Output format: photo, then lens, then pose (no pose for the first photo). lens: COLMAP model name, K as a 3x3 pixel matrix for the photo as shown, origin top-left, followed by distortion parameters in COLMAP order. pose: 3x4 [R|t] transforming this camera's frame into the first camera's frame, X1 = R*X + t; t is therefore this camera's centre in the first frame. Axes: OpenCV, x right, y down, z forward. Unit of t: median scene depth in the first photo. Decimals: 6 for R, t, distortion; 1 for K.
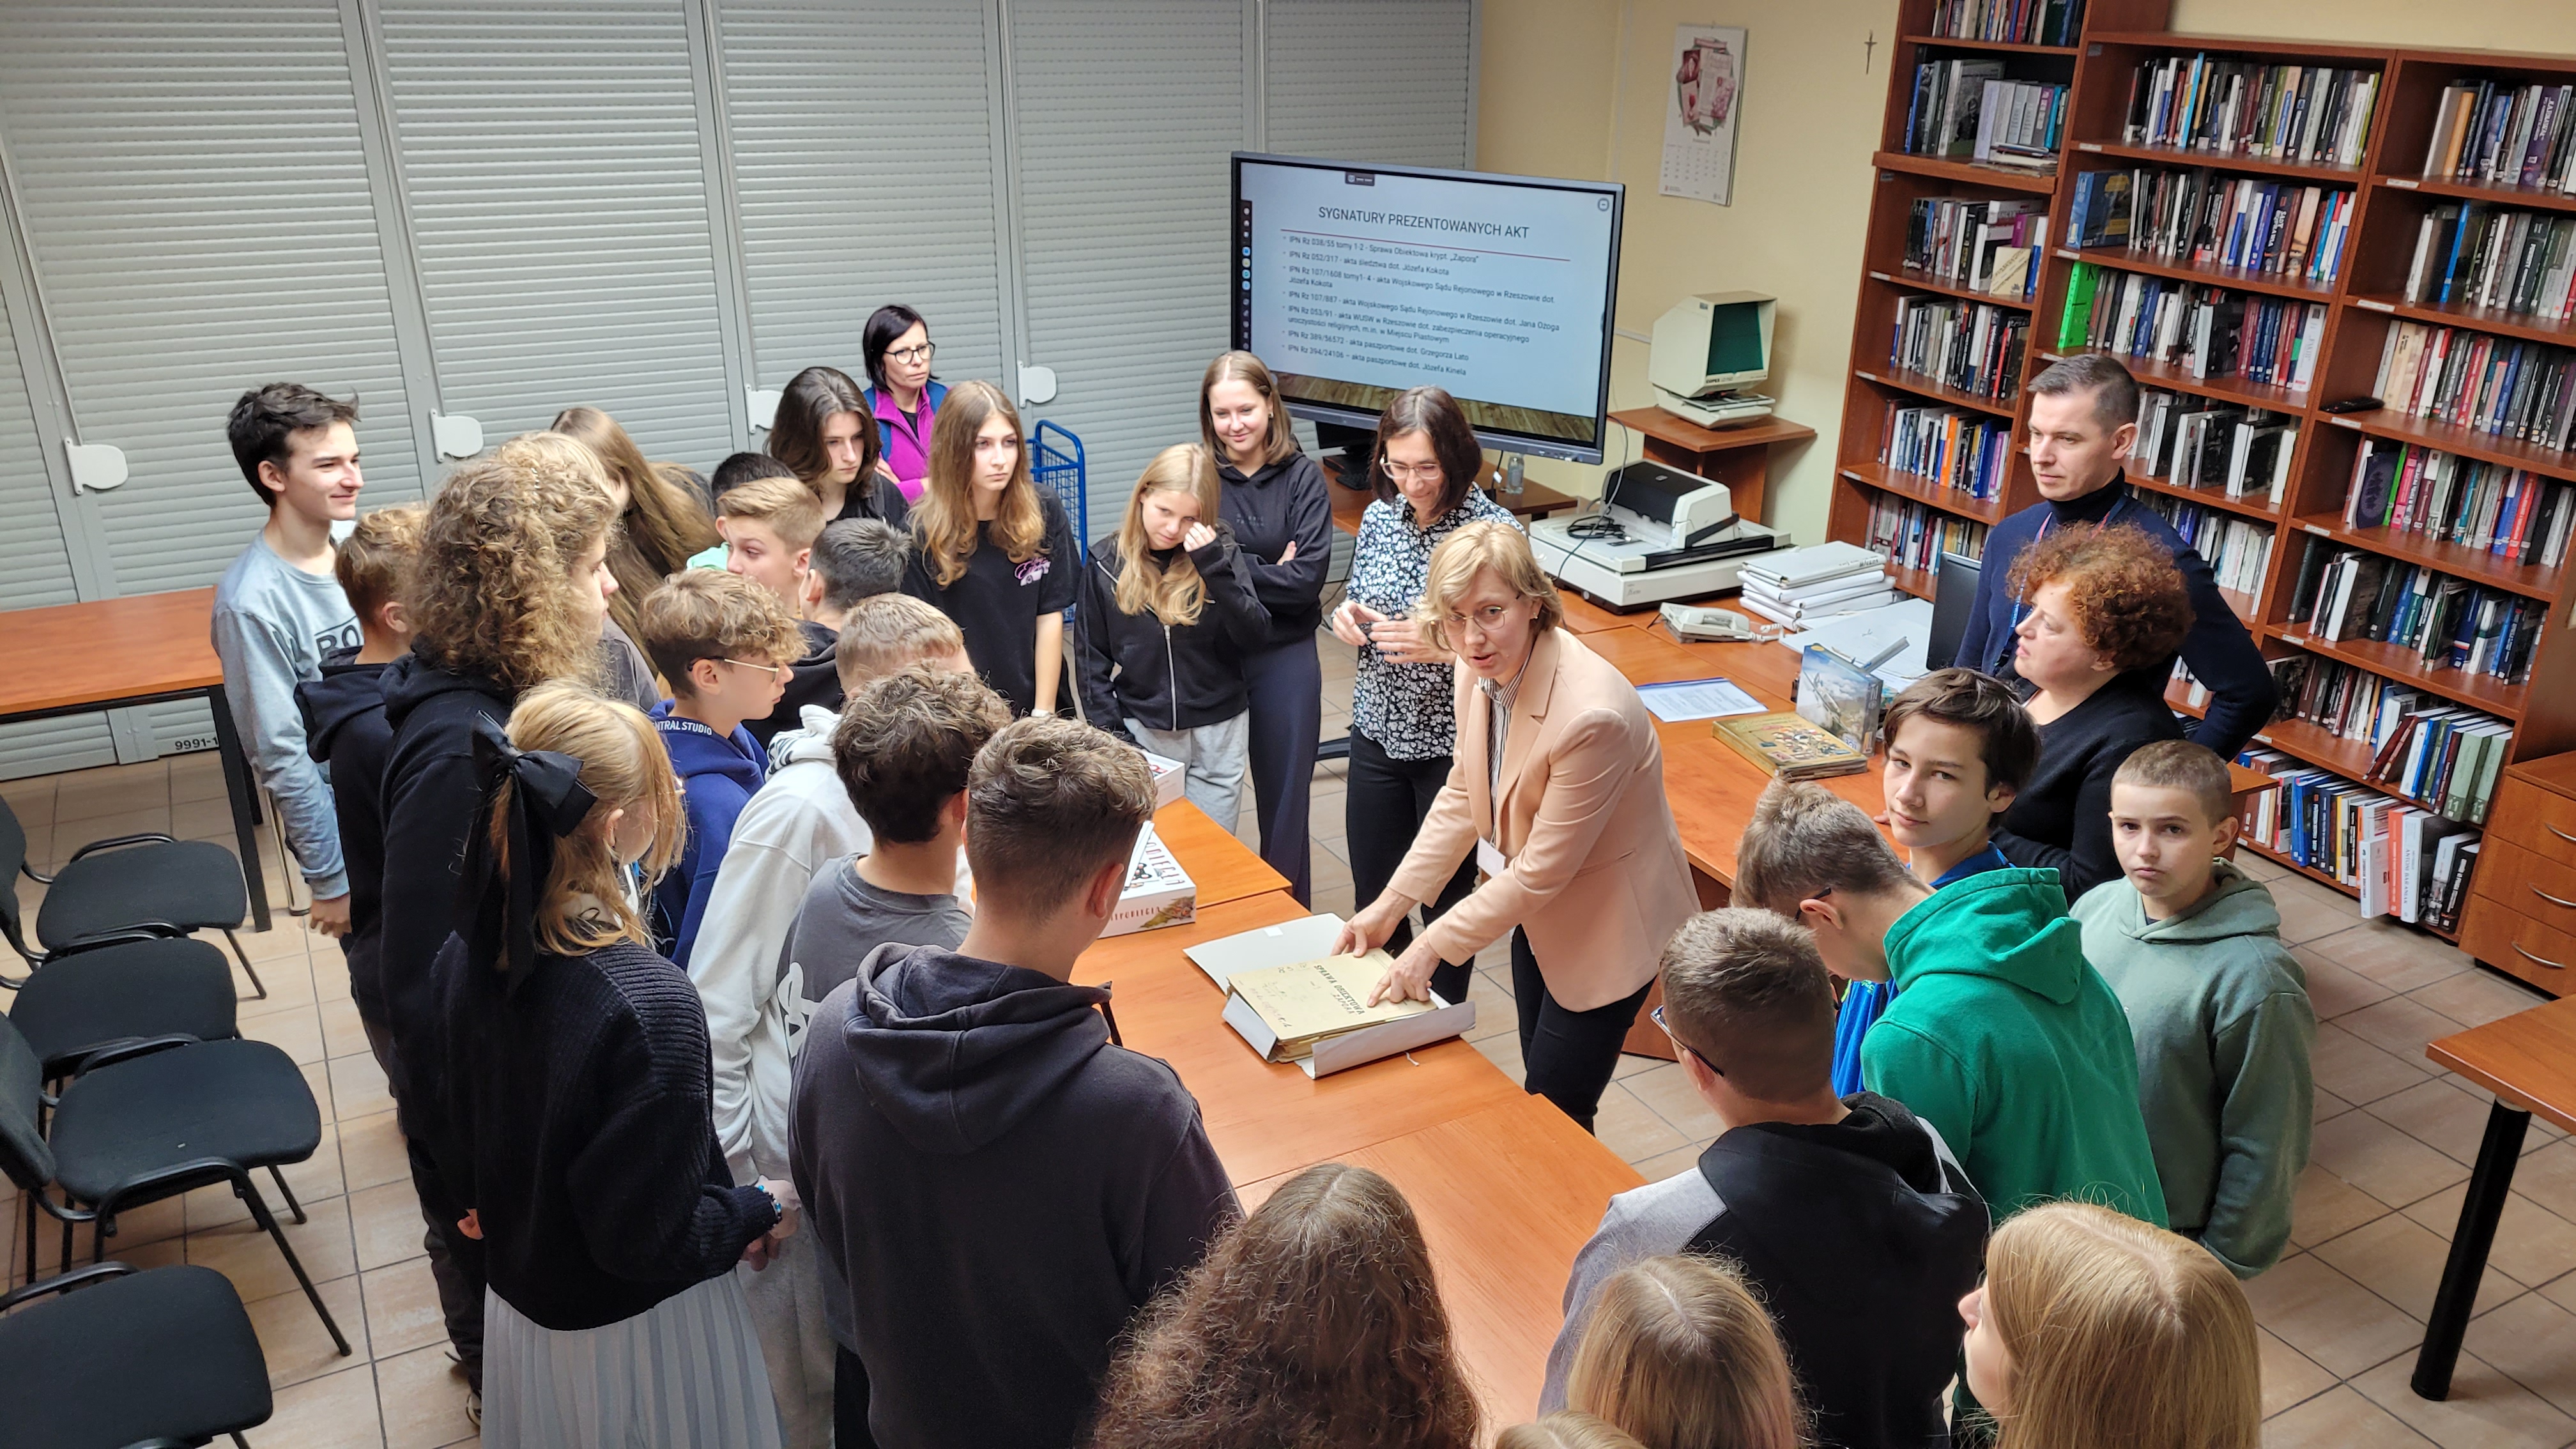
lens RADIAL K [[1904.6, 0, 1288.5], [0, 1904.6, 730.2], [0, 0, 1]] dist [0.001391, 0.000961]
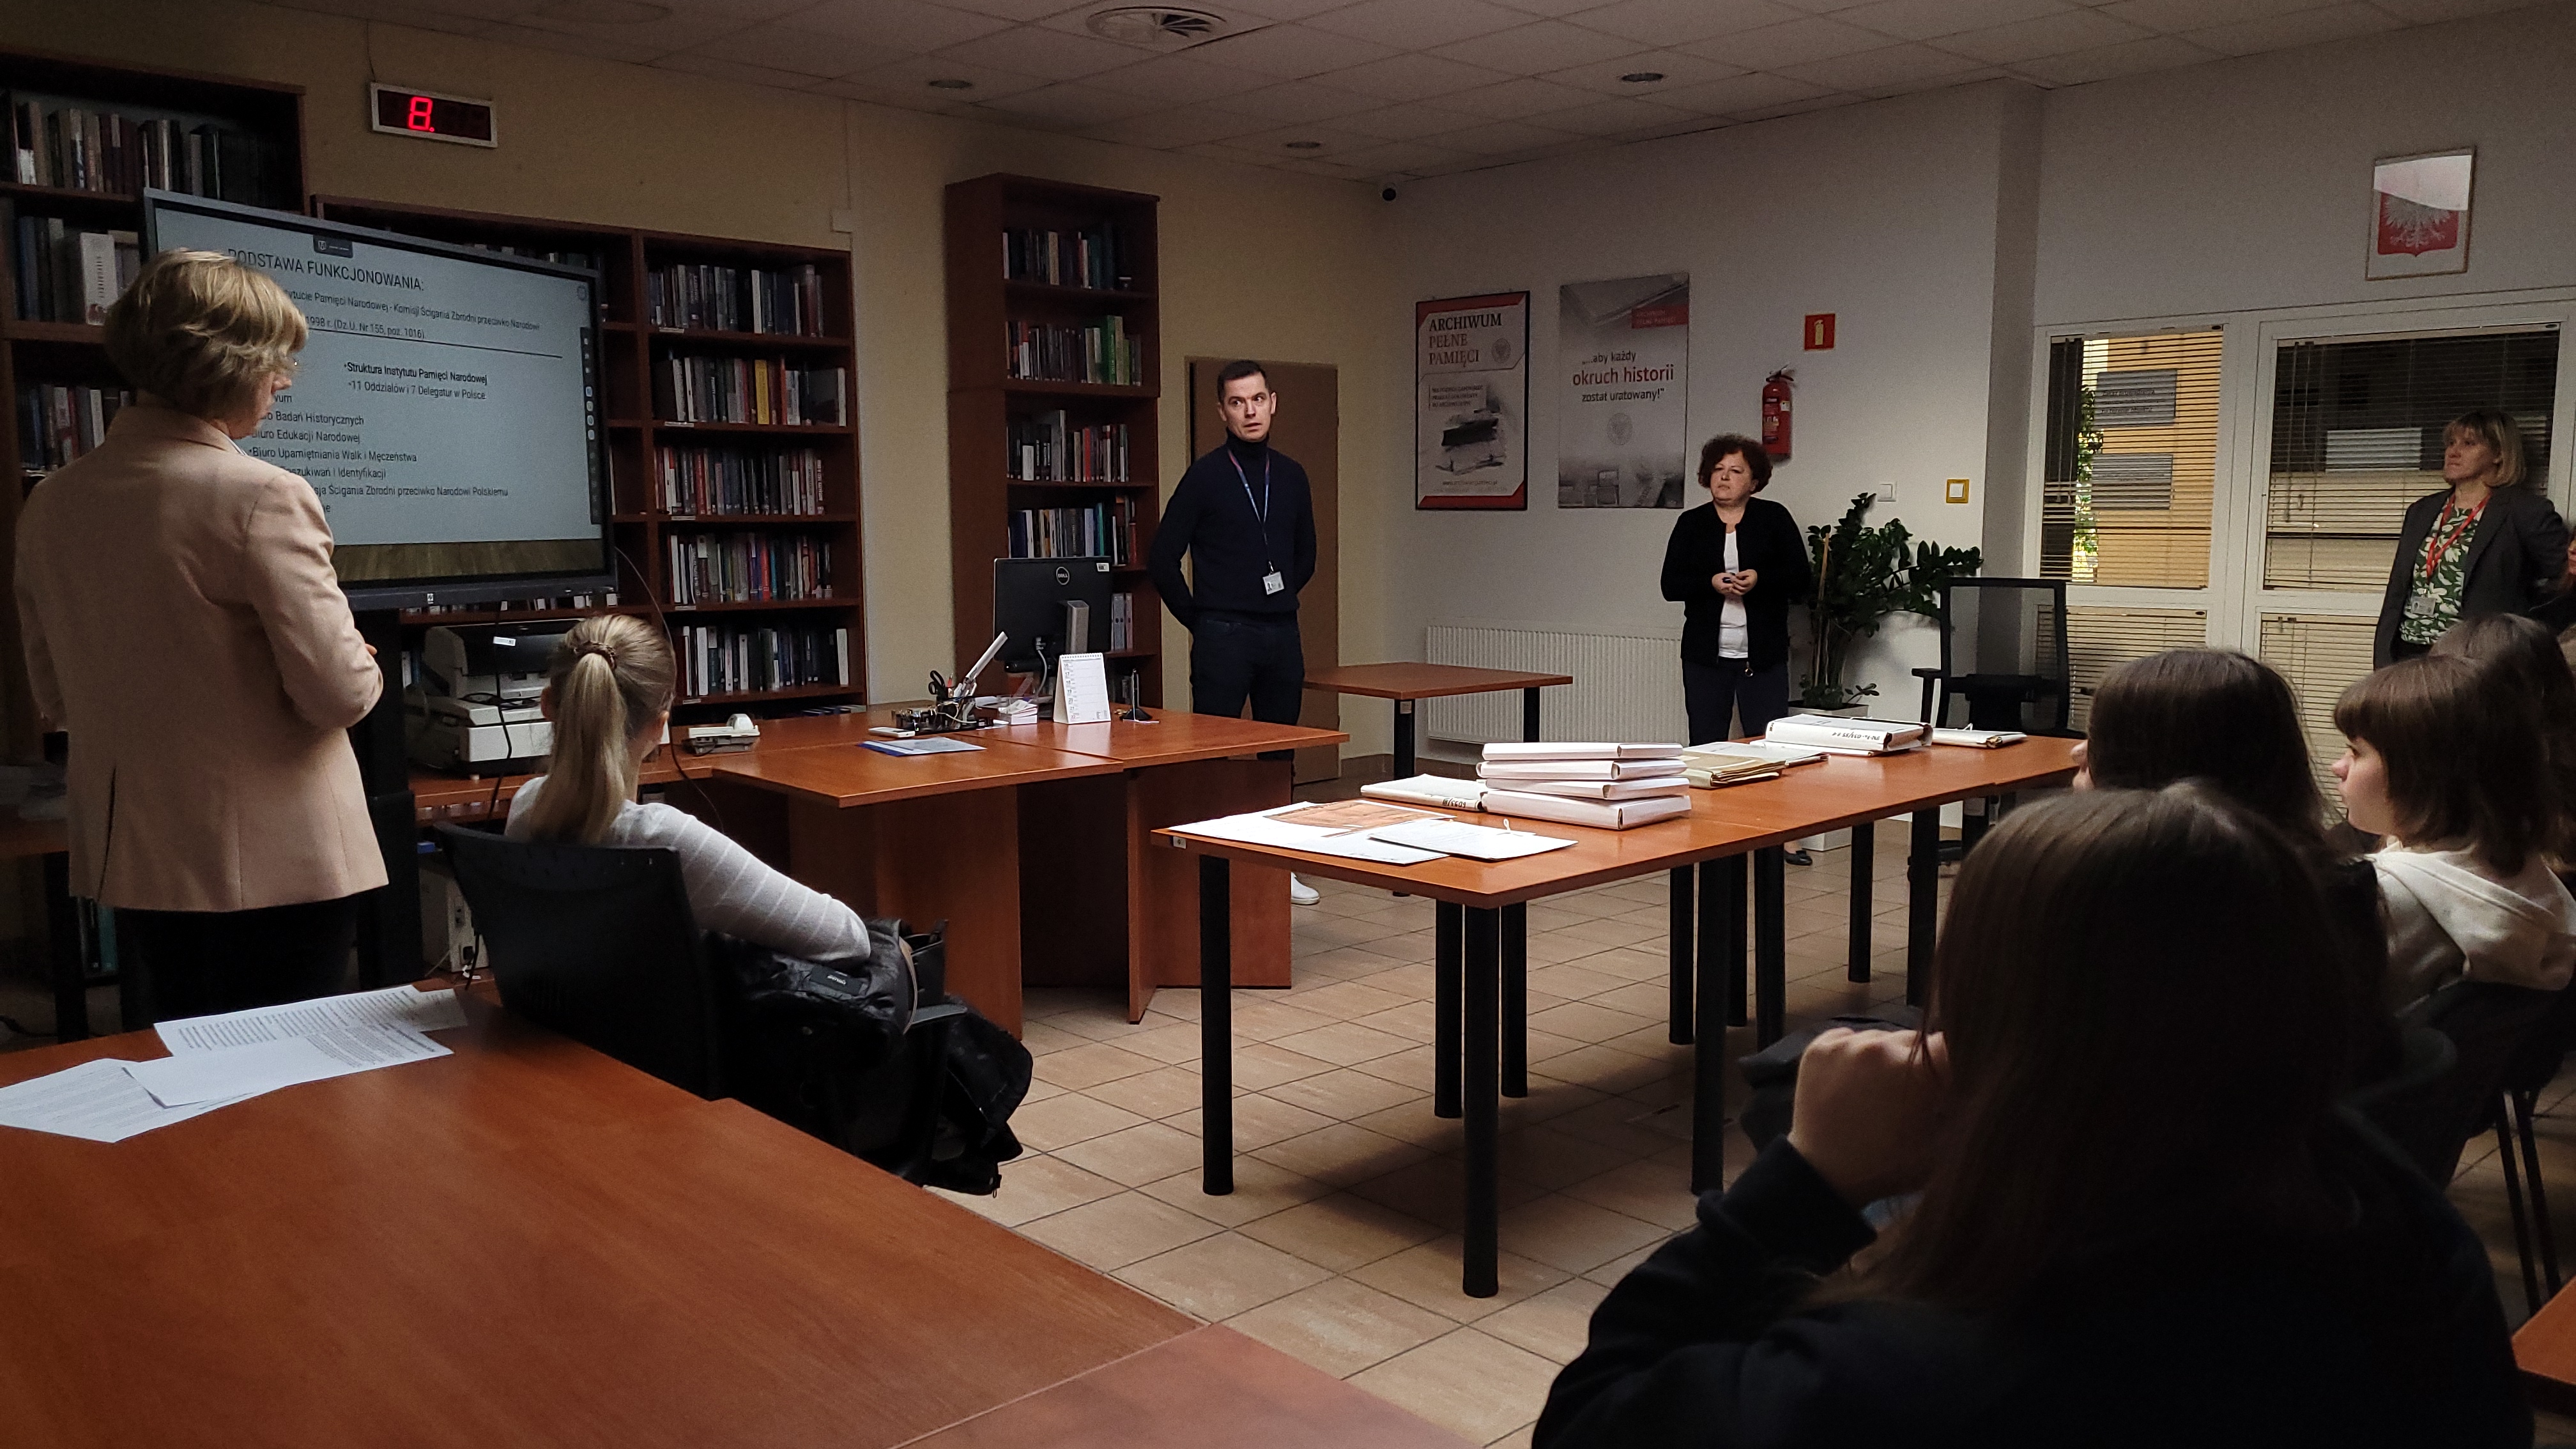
lens RADIAL K [[1904.6, 0, 1288.5], [0, 1904.6, 730.2], [0, 0, 1]] dist [0.001391, 0.000961]
pose [[-0.253049, -0.128641, 0.958863, -0.778204], [0.369157, 0.903291, 0.218608, -0.167160], [-0.894254, 0.409289, -0.181088, 0.953608]]
